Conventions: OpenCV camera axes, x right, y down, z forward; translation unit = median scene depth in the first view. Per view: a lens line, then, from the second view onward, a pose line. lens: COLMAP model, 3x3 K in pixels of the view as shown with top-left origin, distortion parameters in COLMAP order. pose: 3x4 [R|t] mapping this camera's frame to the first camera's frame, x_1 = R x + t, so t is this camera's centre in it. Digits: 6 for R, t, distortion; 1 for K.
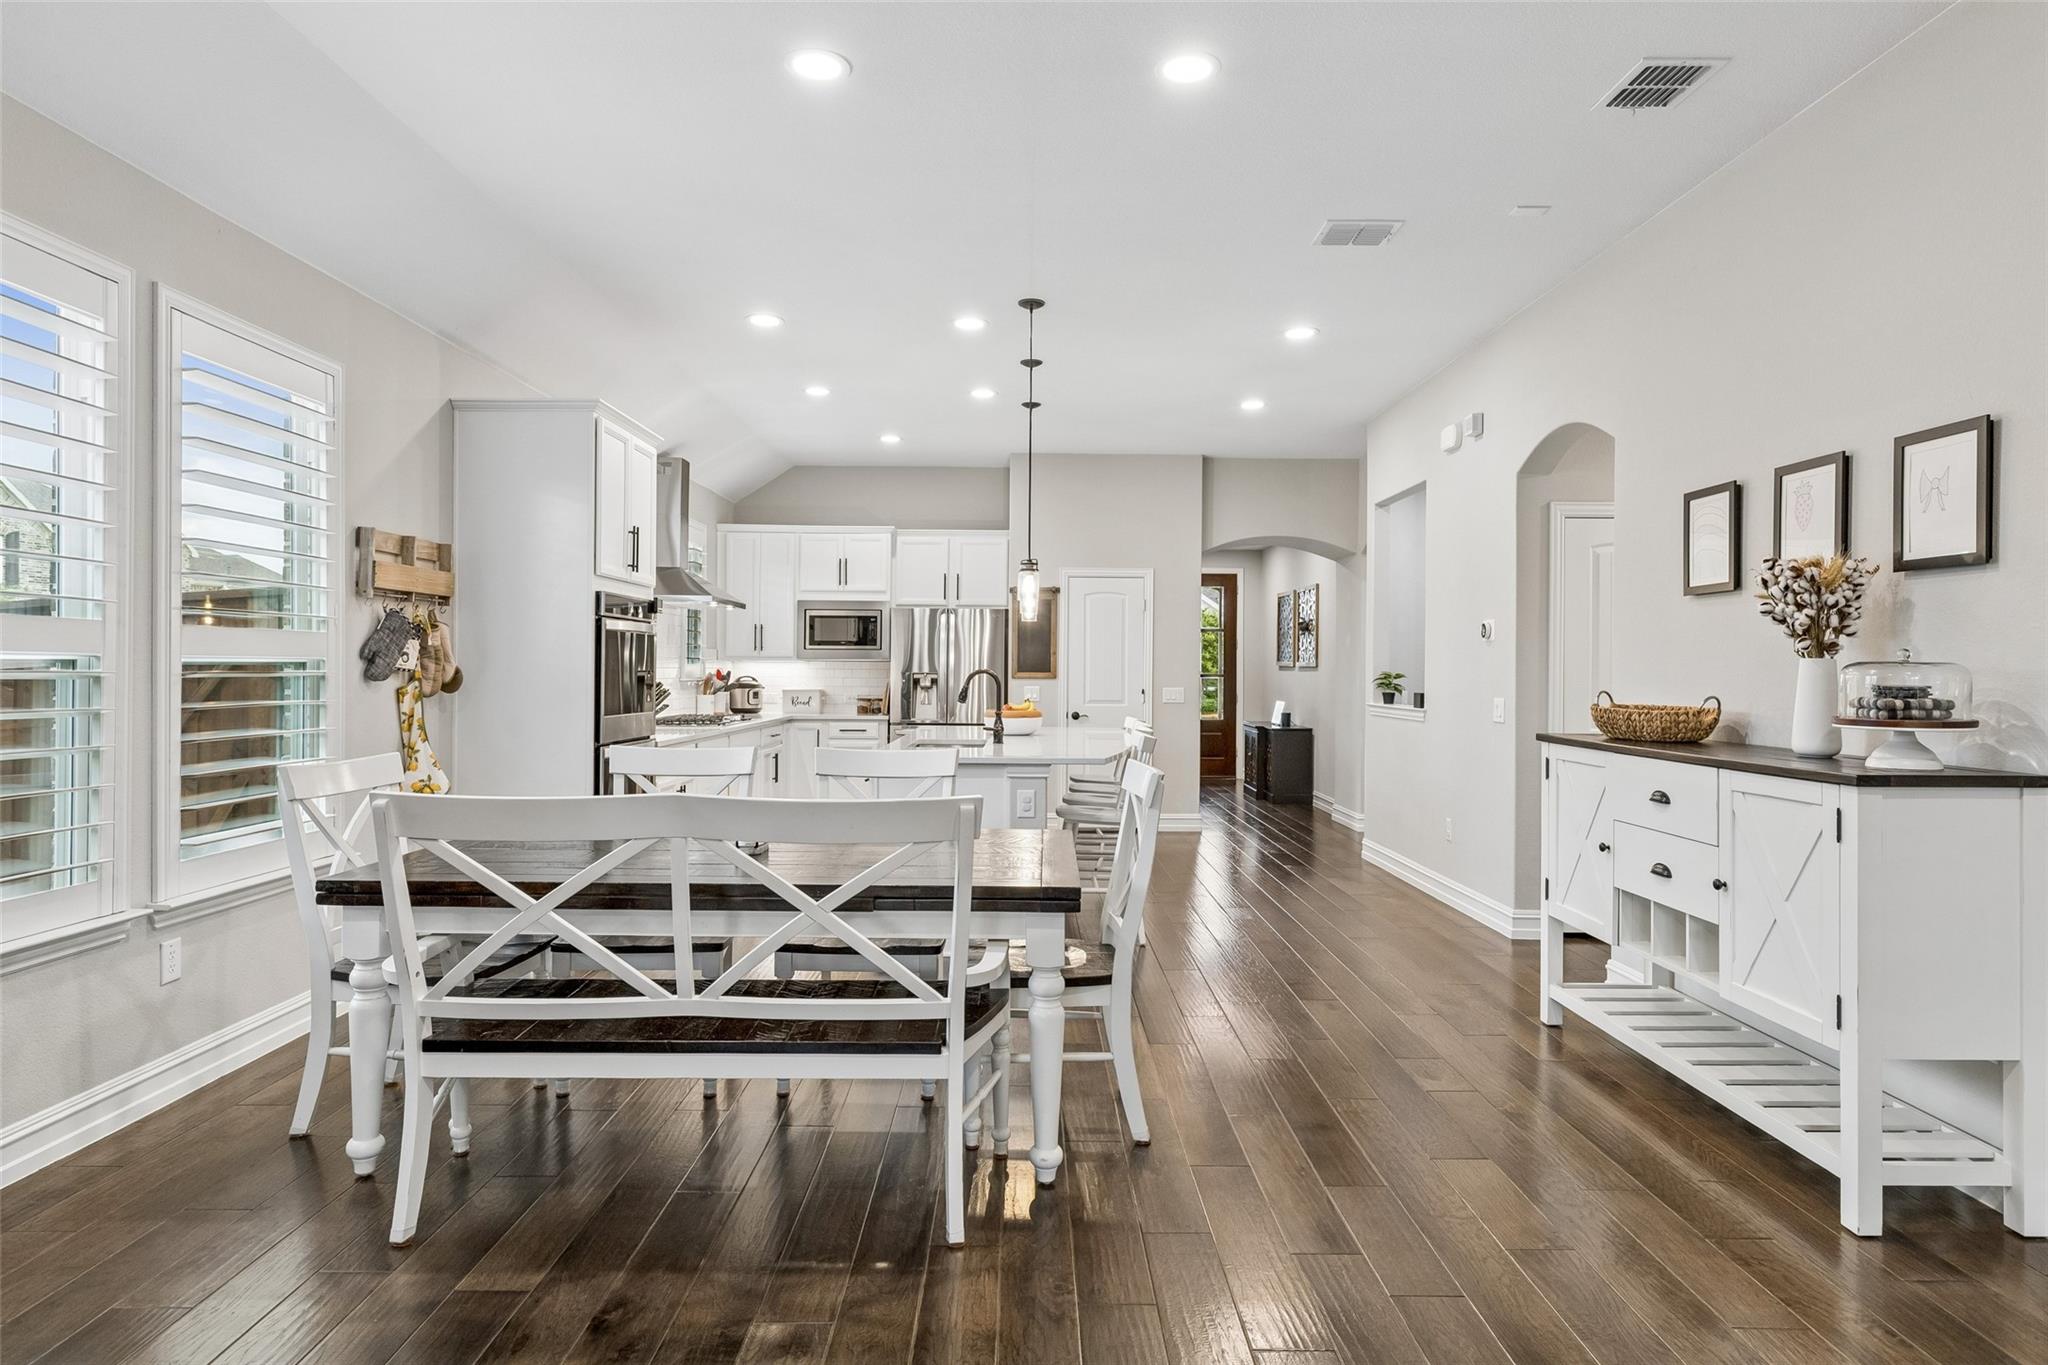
lens RADIAL K [[1167.3, 0, 1028.6], [0, 1167.3, 662.7], [0, 0, 1]] dist [0.003889, 0.001652]
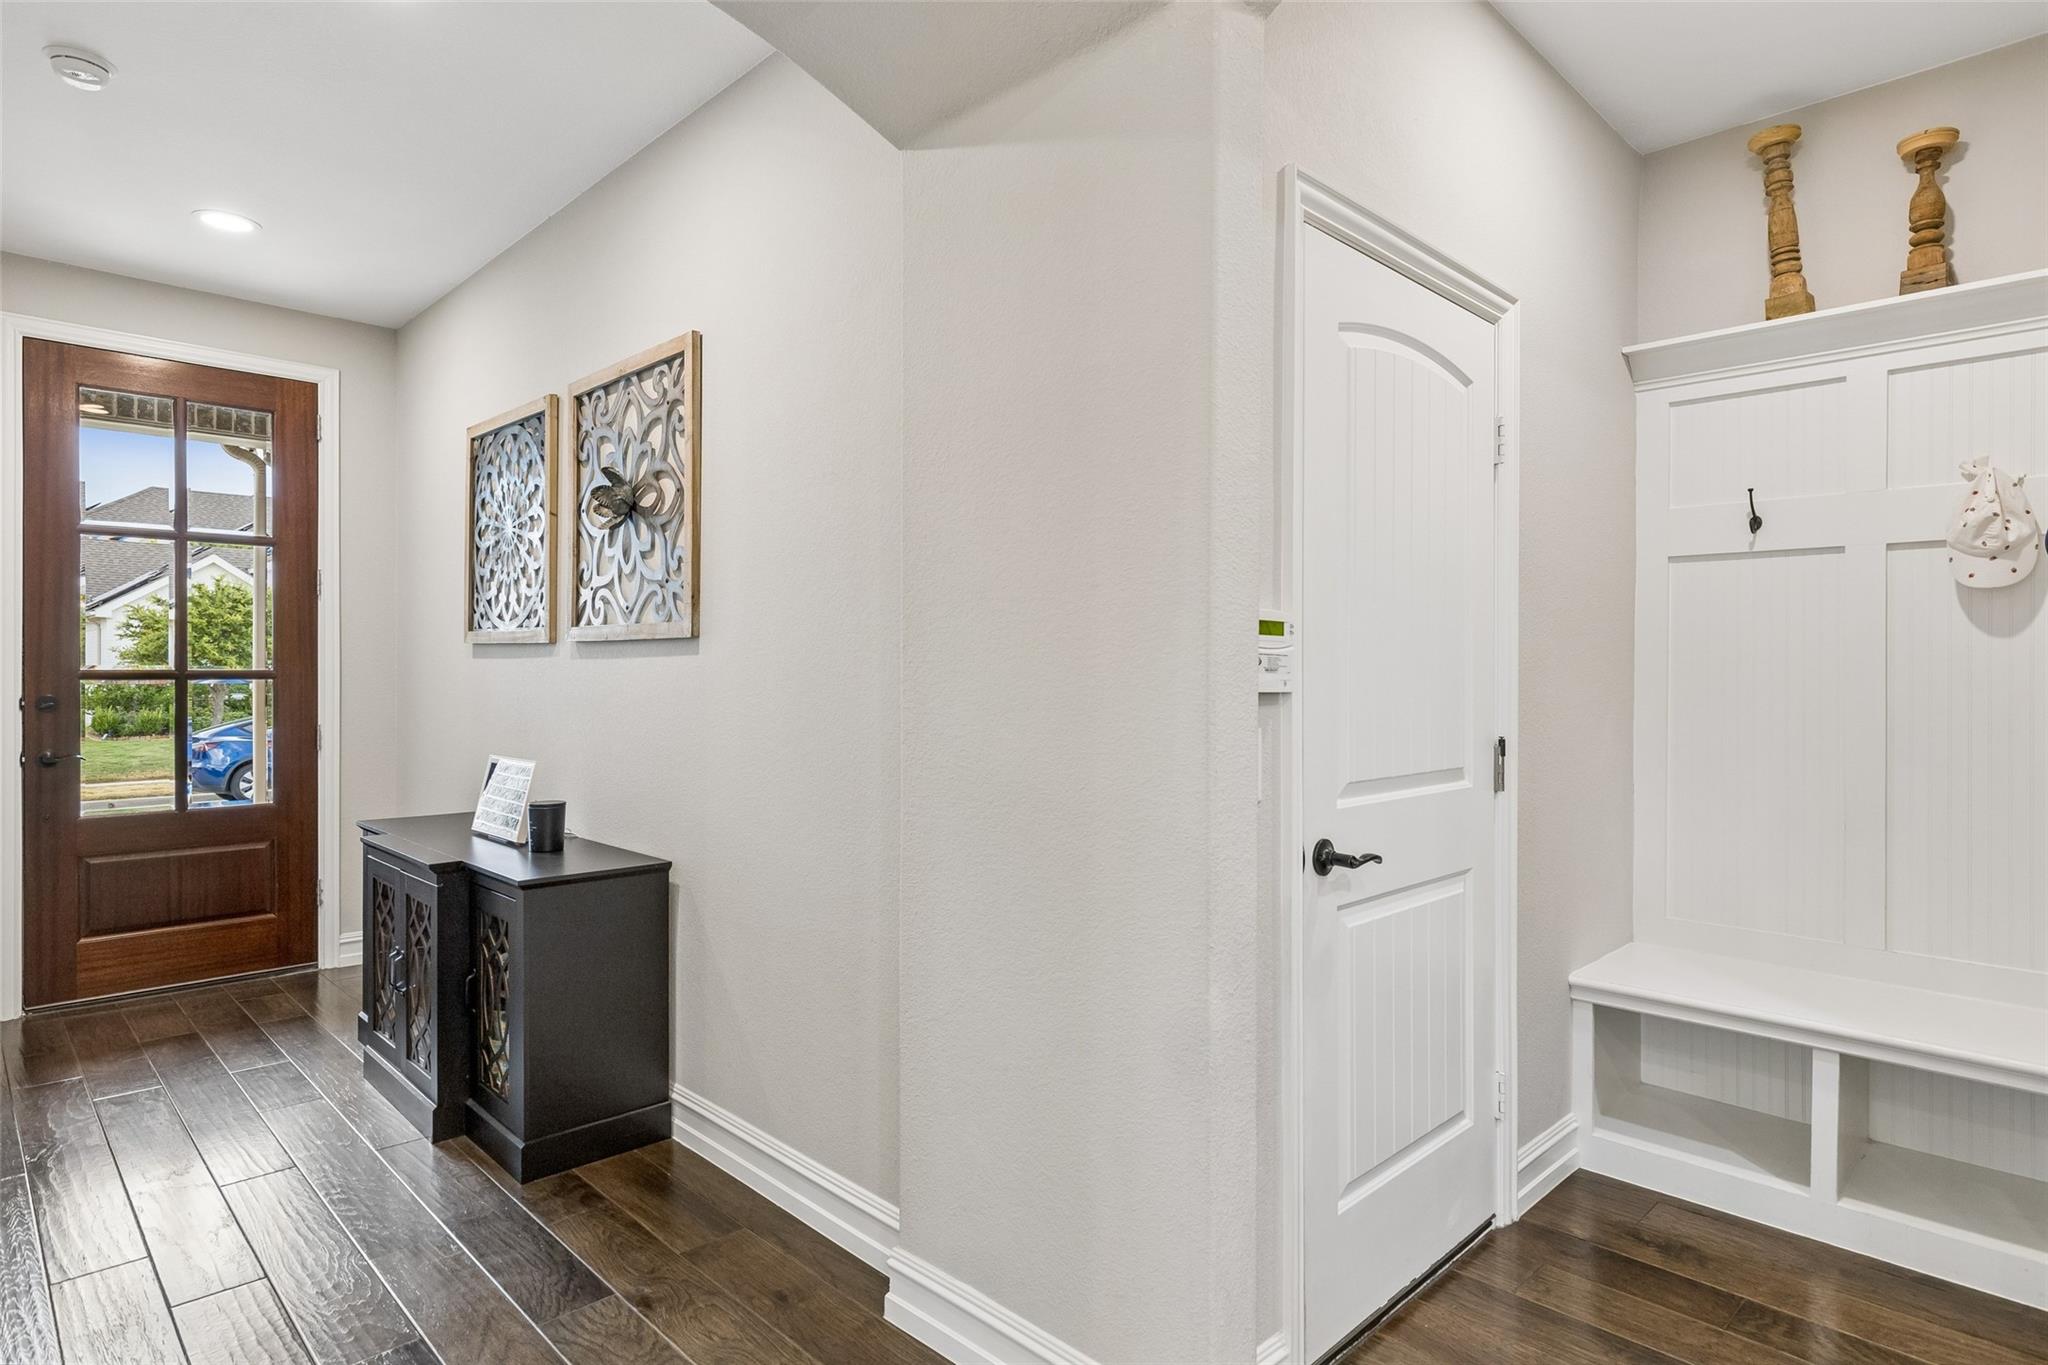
lens RADIAL K [[1103.0, 0, 1042.3], [0, 1103.0, 674.6], [0, 0, 1]] dist [0.001163, 0.000363]
pose [[0.708993, -0.006791, 0.705183, 0.267152], [-0.000412, 0.999949, 0.010044, 0.020127], [-0.705216, -0.007412, 0.708954, 1.650887]]
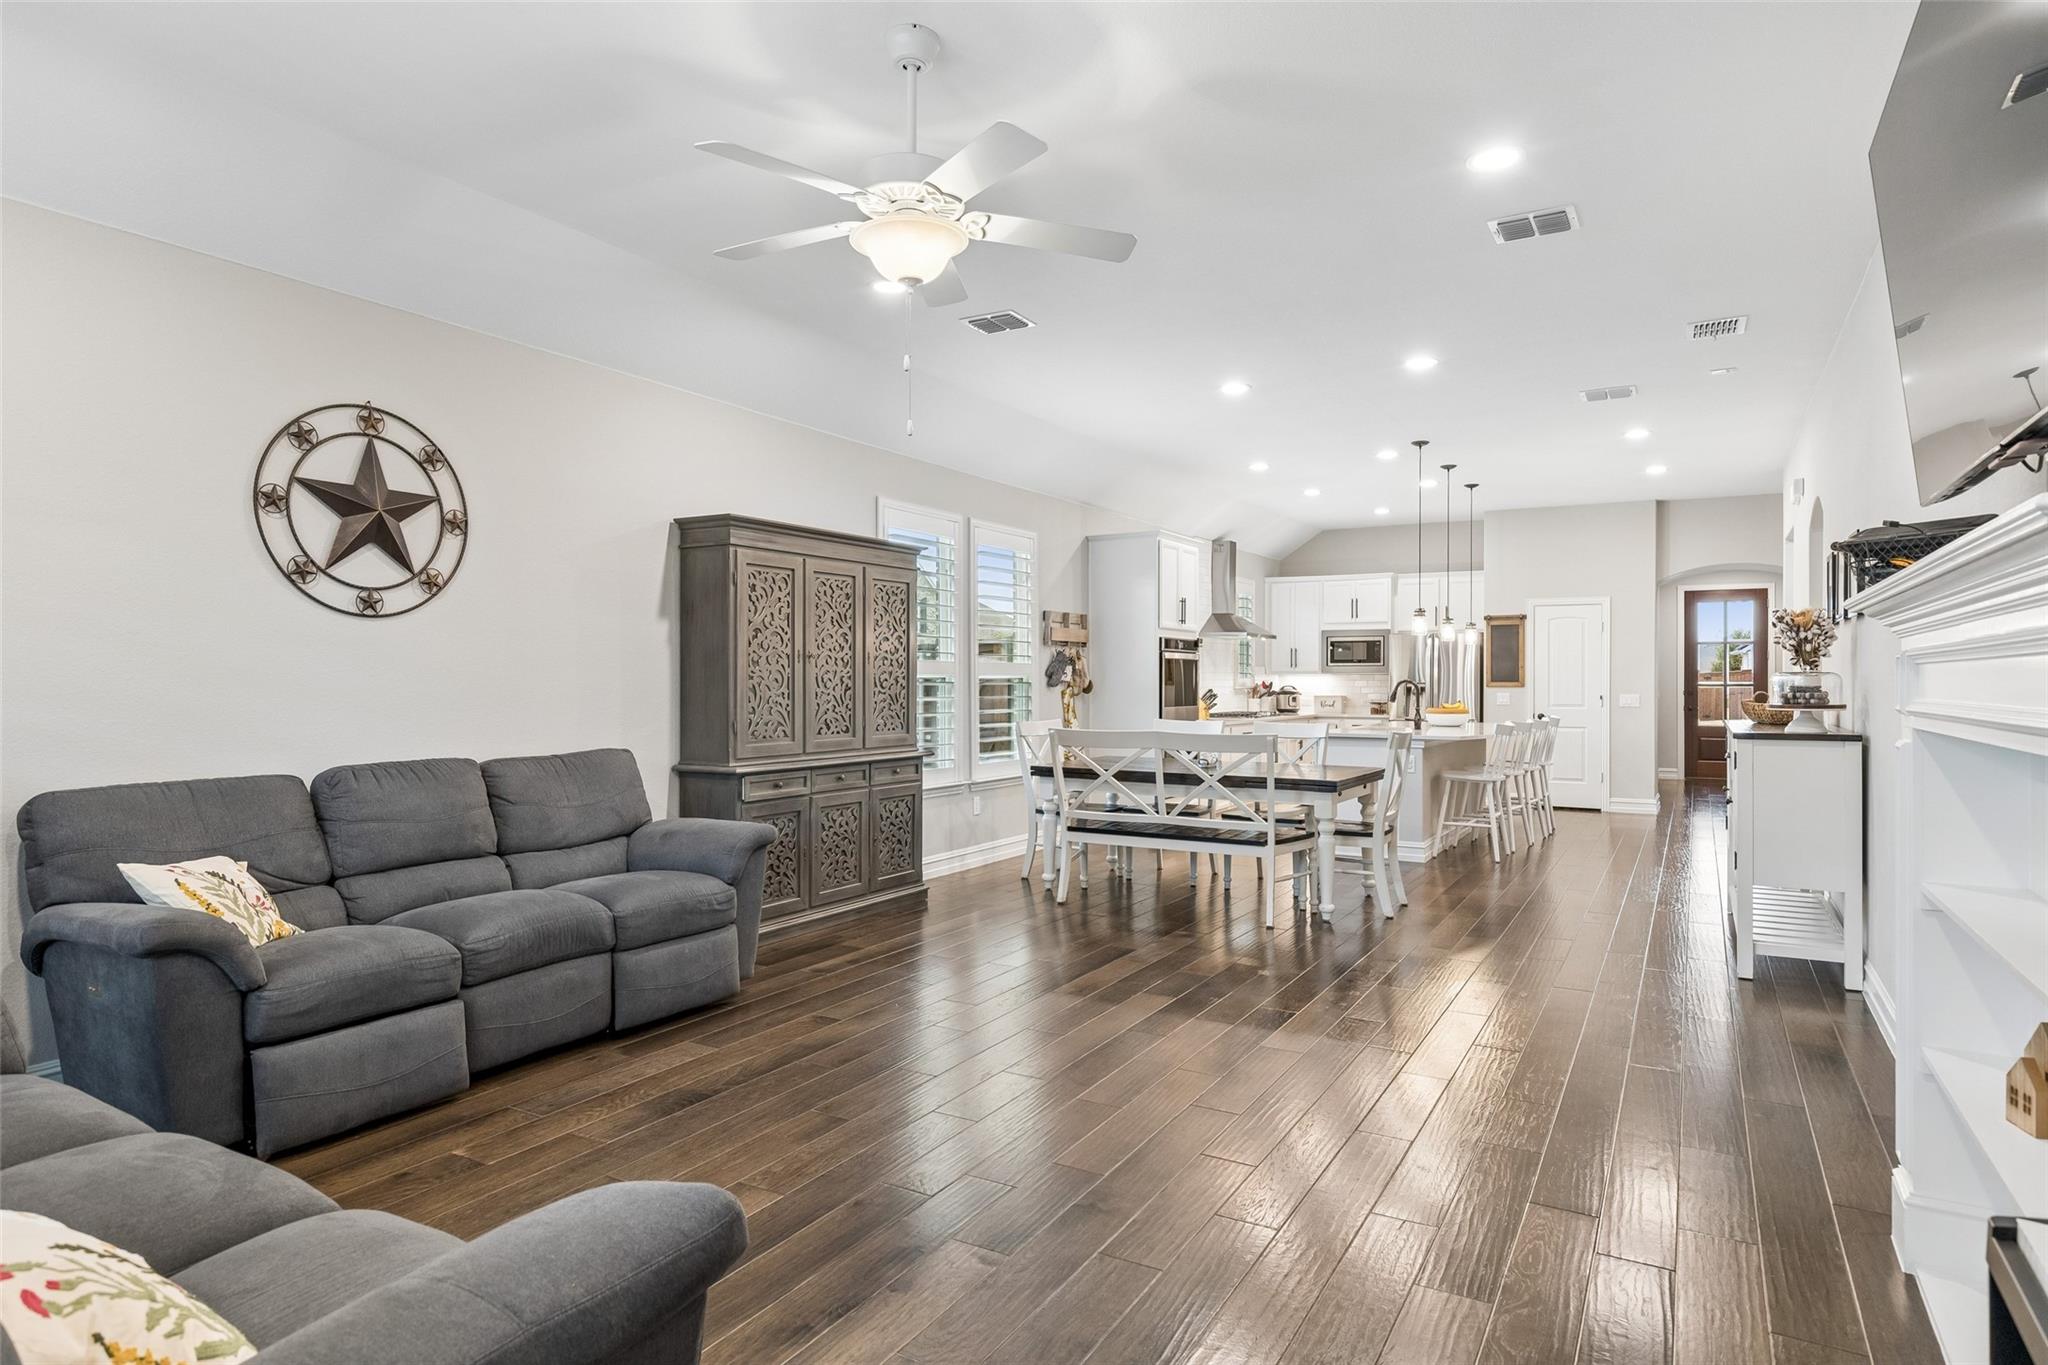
lens RADIAL K [[1128.7, 0, 1031.7], [0, 1128.7, 681.3], [0, 0, 1]] dist [0.003170, 0.001157]
pose [[0.861087, -0.004903, -0.508434, 0.340850], [0.007546, 0.999967, 0.003137, -0.000485], [0.508402, -0.006538, 0.861095, -0.590417]]
